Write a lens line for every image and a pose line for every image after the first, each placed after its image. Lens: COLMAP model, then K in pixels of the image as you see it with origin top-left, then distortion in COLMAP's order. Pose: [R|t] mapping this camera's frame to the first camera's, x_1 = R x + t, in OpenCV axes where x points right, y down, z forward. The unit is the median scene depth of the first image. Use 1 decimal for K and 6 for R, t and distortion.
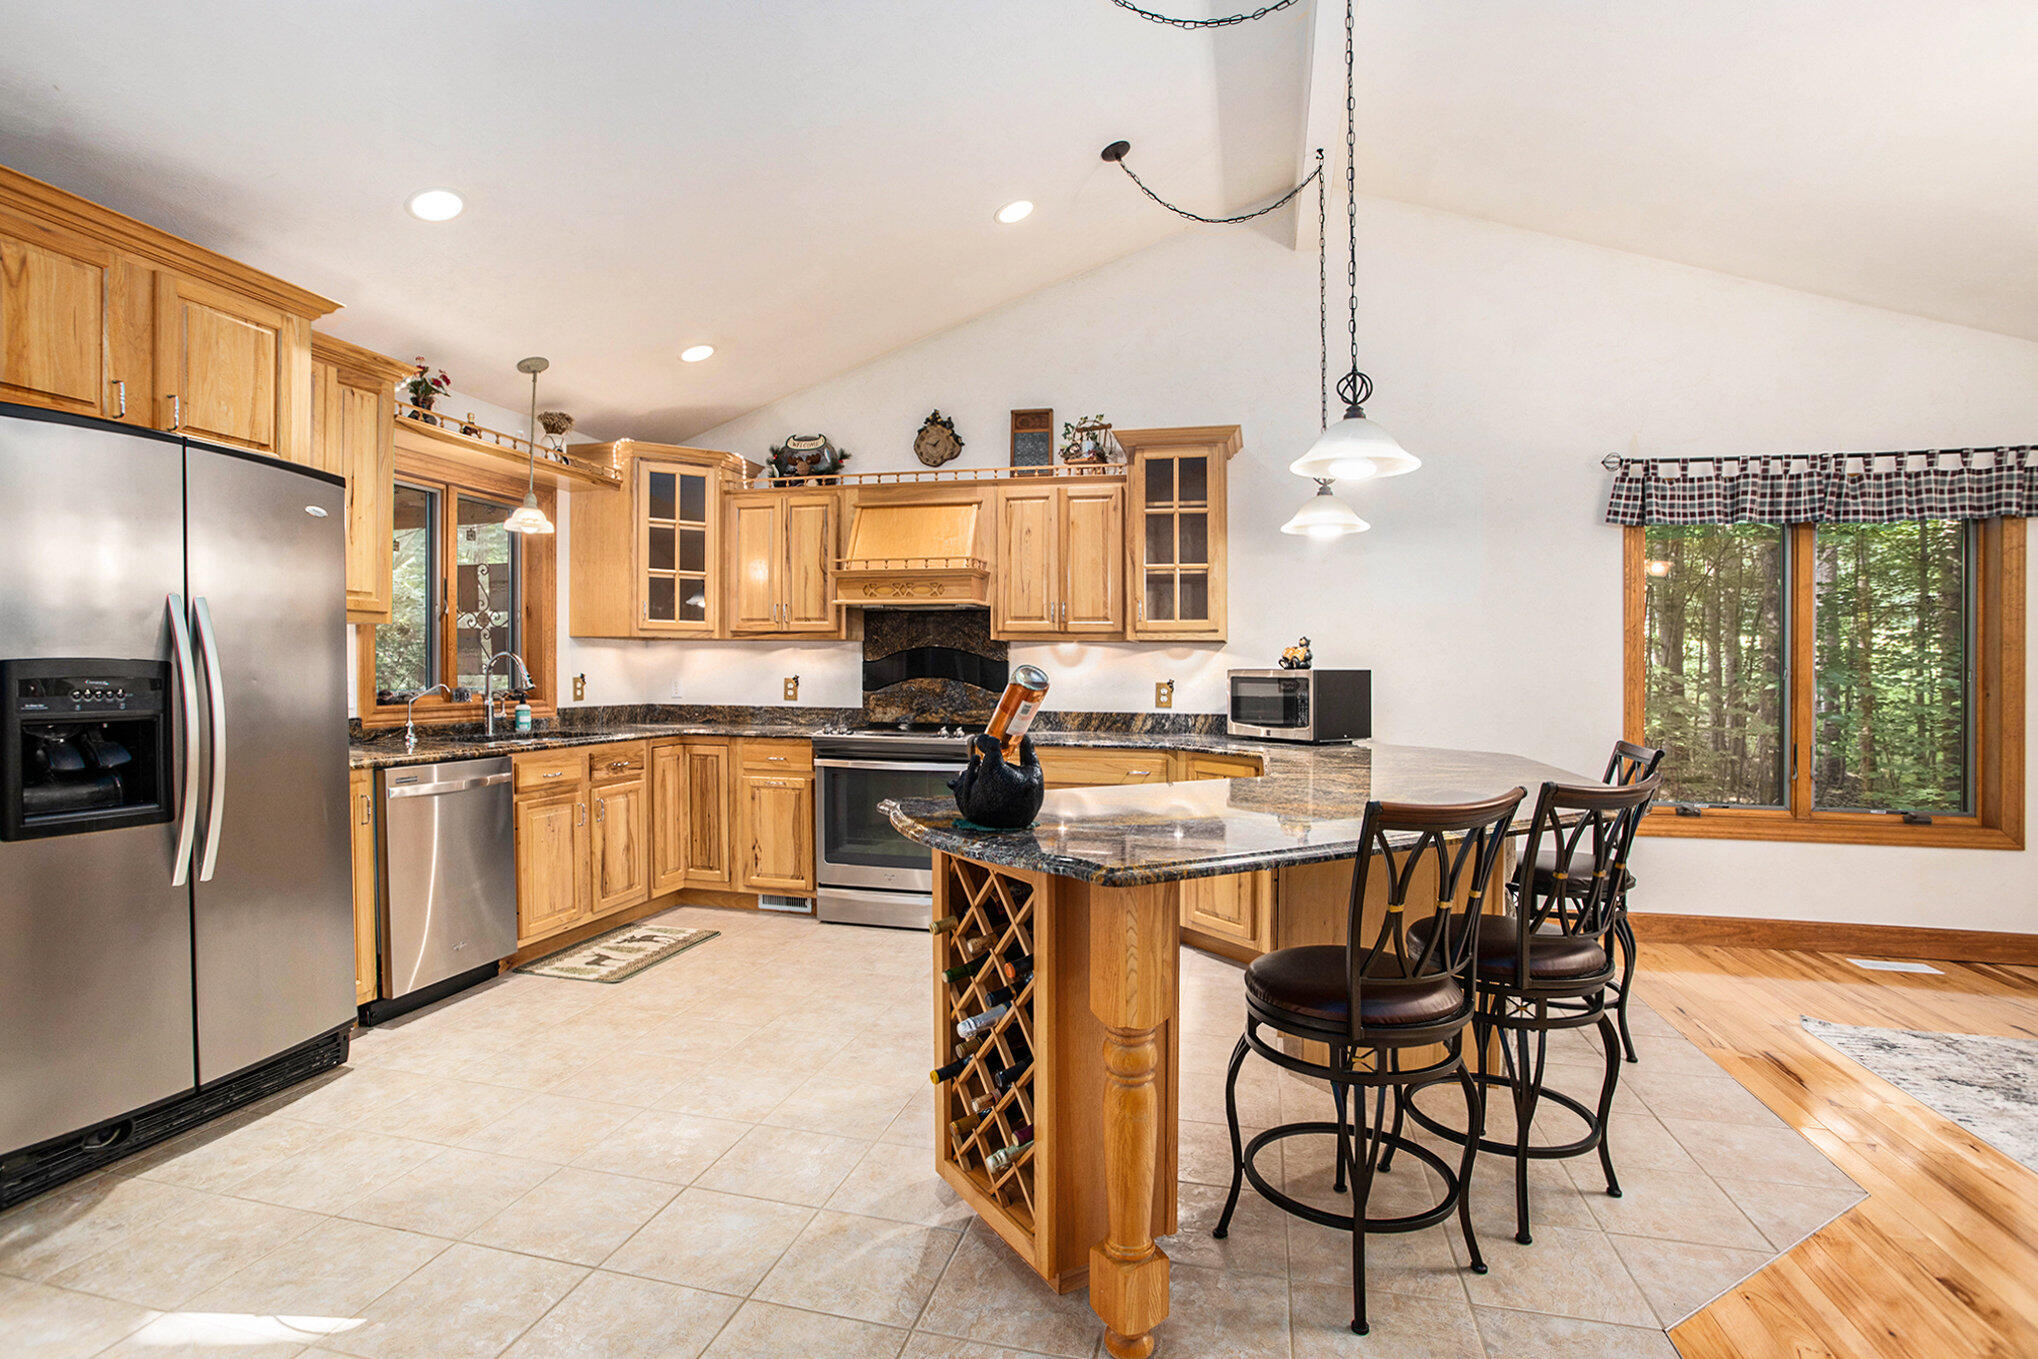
lens RADIAL K [[1002.1, 0, 1010.3], [0, 1002.1, 681.0], [0, 0, 1]] dist [-0.005257, -0.000499]
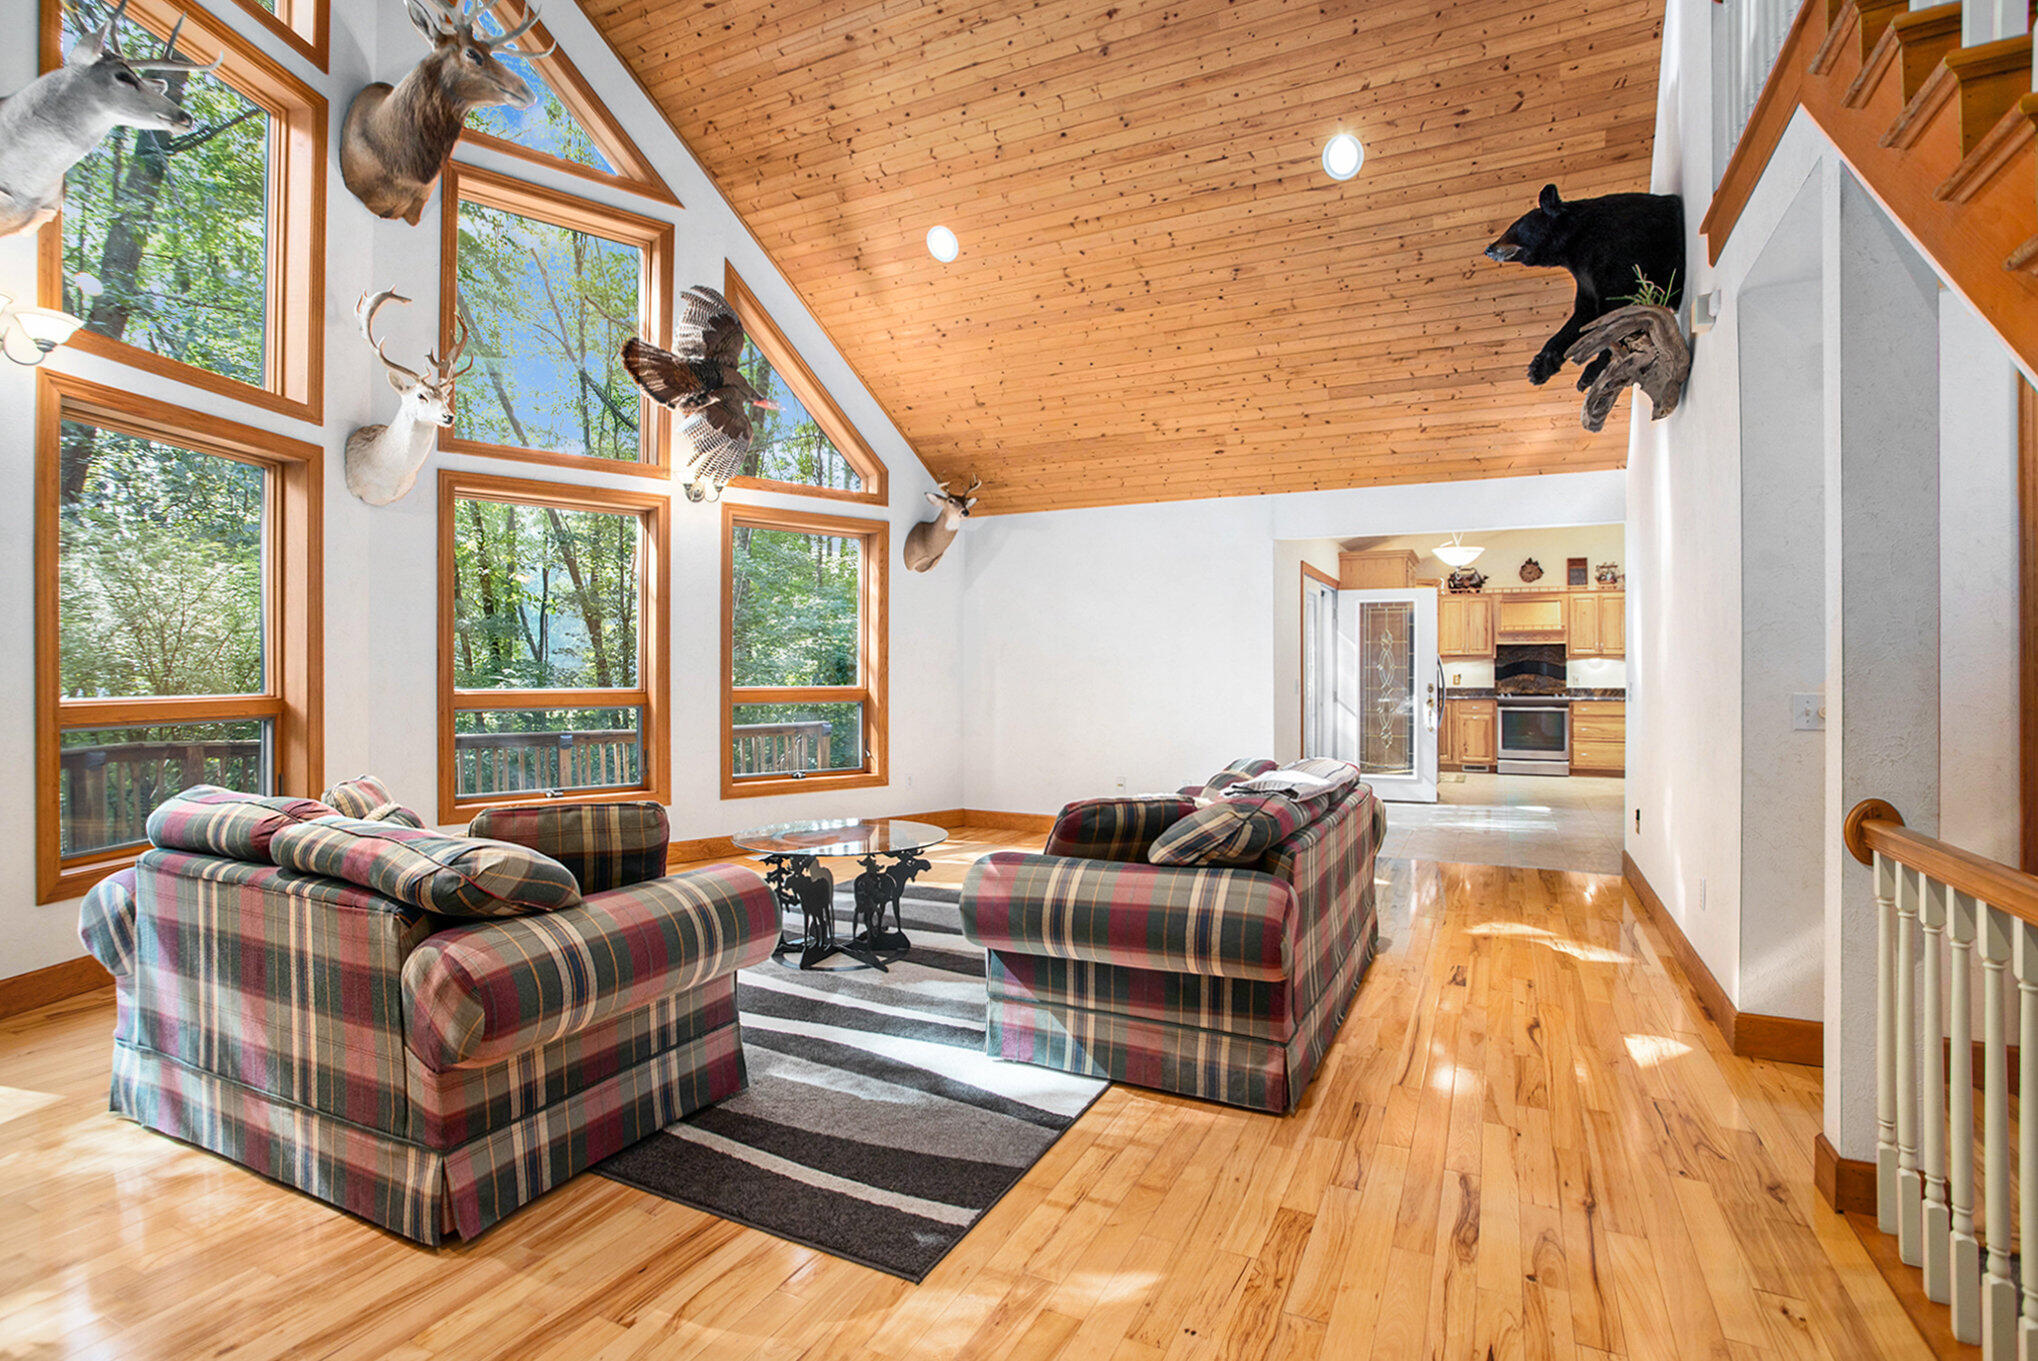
lens RADIAL K [[1002.1, 0, 1015.9], [0, 1002.1, 669.4], [0, 0, 1]] dist [-0.005257, -0.000499]
pose [[0.980970, -0.009241, -0.193938, -0.804186], [0.007618, 0.999929, -0.009115, -0.002652], [0.194008, 0.007464, 0.980972, -1.513894]]
